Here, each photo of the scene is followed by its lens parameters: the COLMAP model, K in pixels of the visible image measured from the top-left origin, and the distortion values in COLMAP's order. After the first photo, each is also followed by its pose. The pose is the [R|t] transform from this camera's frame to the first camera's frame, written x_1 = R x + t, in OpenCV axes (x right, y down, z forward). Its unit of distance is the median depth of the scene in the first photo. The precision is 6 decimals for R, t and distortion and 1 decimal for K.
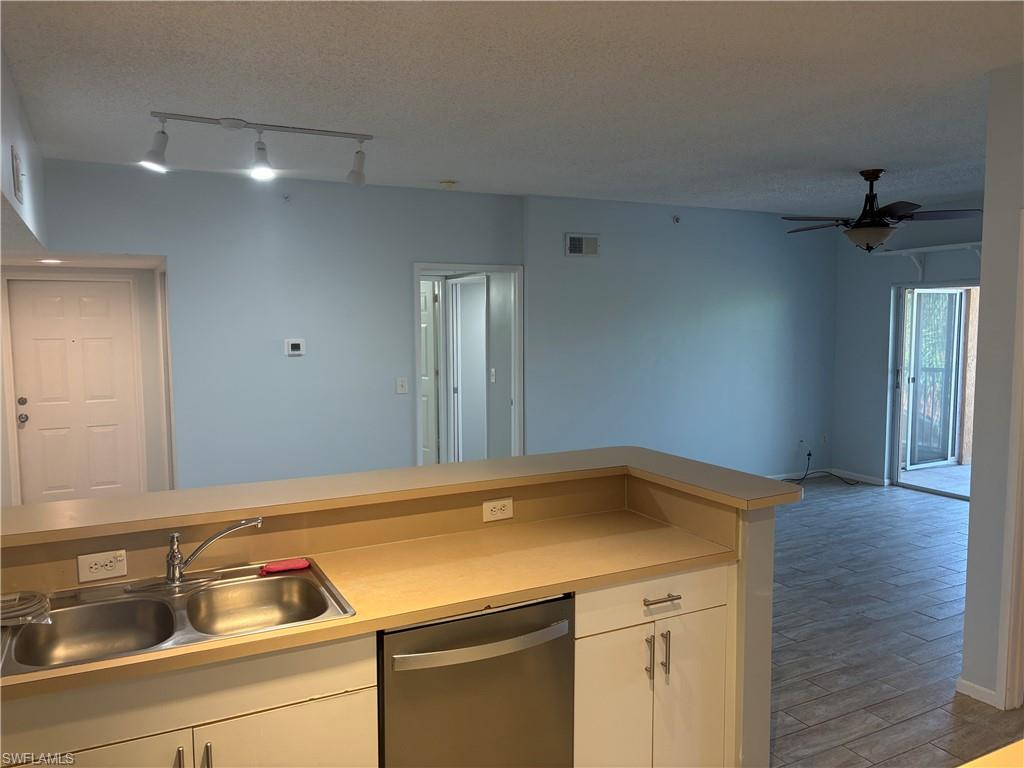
lens RADIAL K [[768.7, 0, 511.8], [0, 768.7, 381.4], [0, 0, 1]] dist [0.058974, -0.068485]
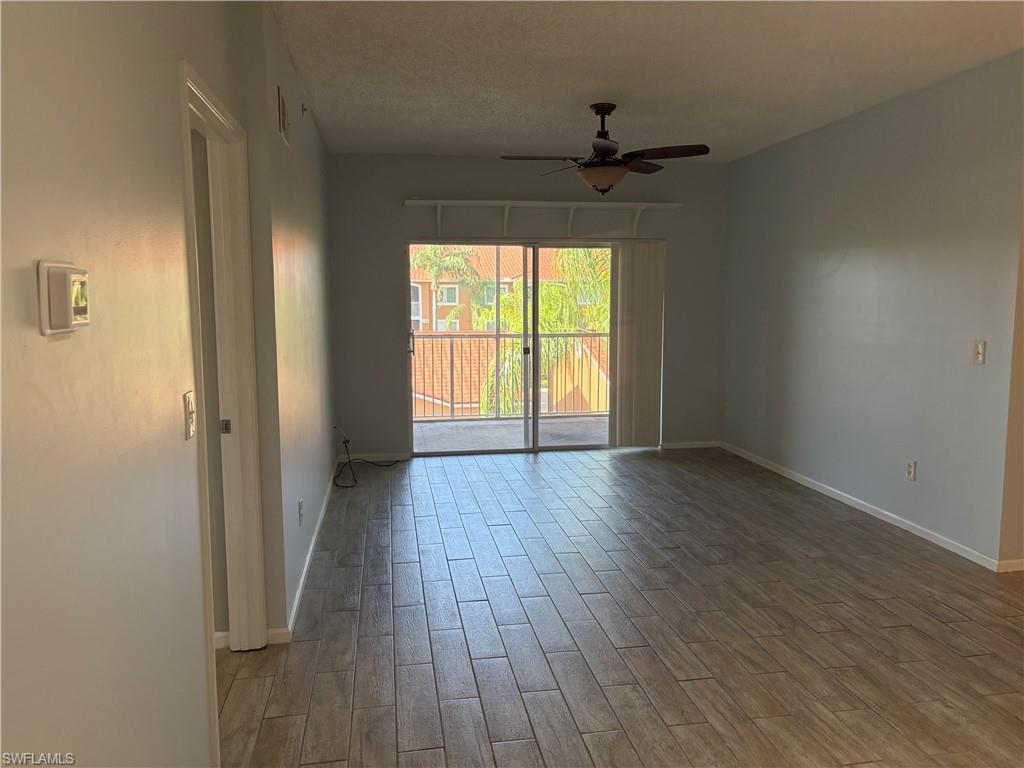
lens RADIAL K [[768.7, 0, 511.8], [0, 768.7, 381.4], [0, 0, 1]] dist [0.058974, -0.068485]
pose [[0.310130, -0.101072, 0.945306, -0.444227], [0.087856, 0.993125, 0.077361, -0.025531], [-0.946626, 0.059059, 0.316878, 0.791500]]
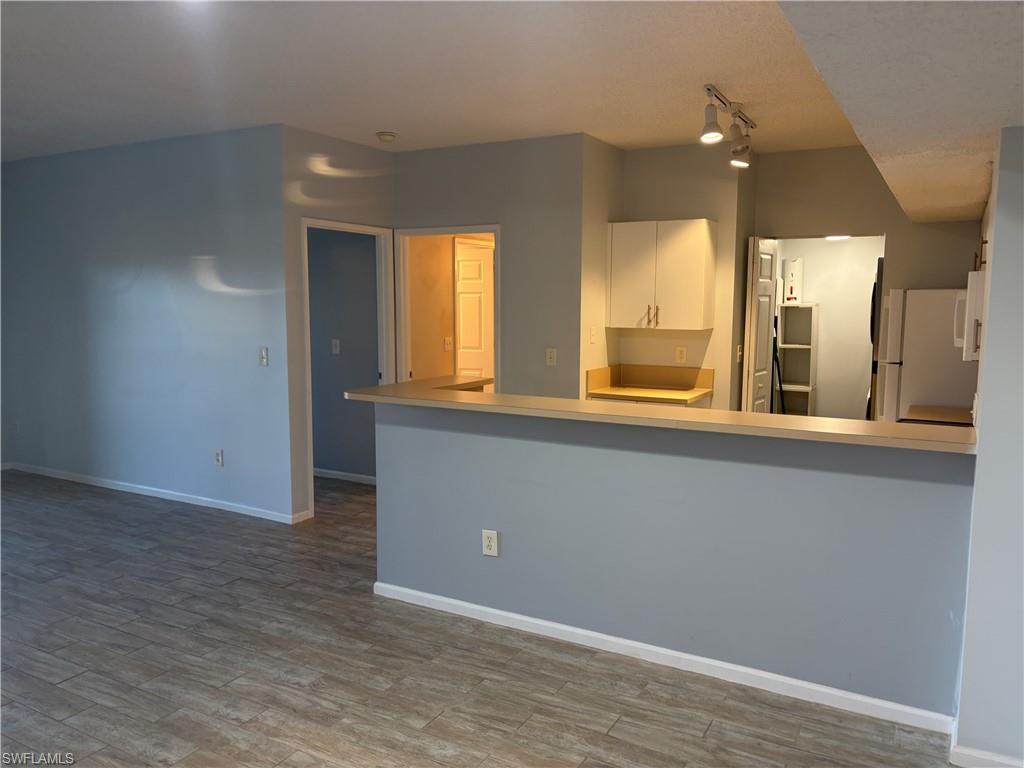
lens RADIAL K [[767.5, 0, 517.3], [0, 767.5, 394.6], [0, 0, 1]] dist [0.012227, 0.001290]
pose [[-0.548193, -0.101070, 0.830222, -0.546556], [0.069919, 0.983658, 0.165916, -0.044215], [-0.833424, 0.149002, -0.532168, 0.849026]]
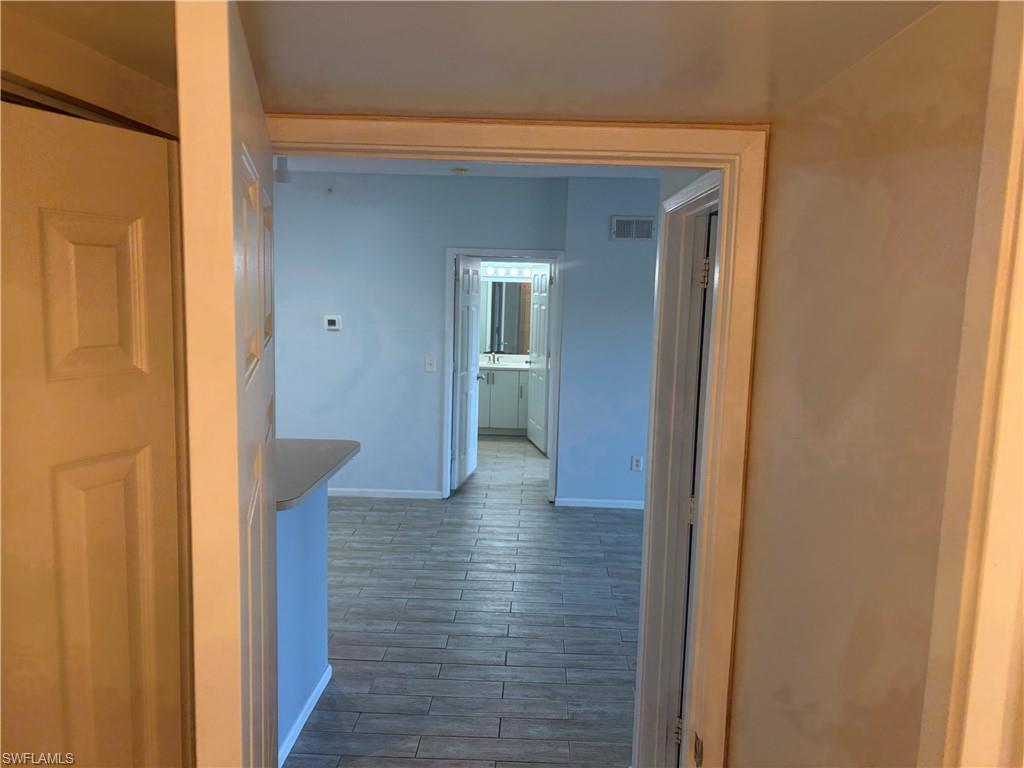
lens RADIAL K [[768.7, 0, 511.8], [0, 768.7, 381.4], [0, 0, 1]] dist [0.058974, -0.068485]
pose [[0.871009, 0.088280, -0.483270, 0.497935], [-0.074965, 0.996085, 0.046845, -0.031138], [0.485514, -0.004575, 0.874217, 0.139203]]
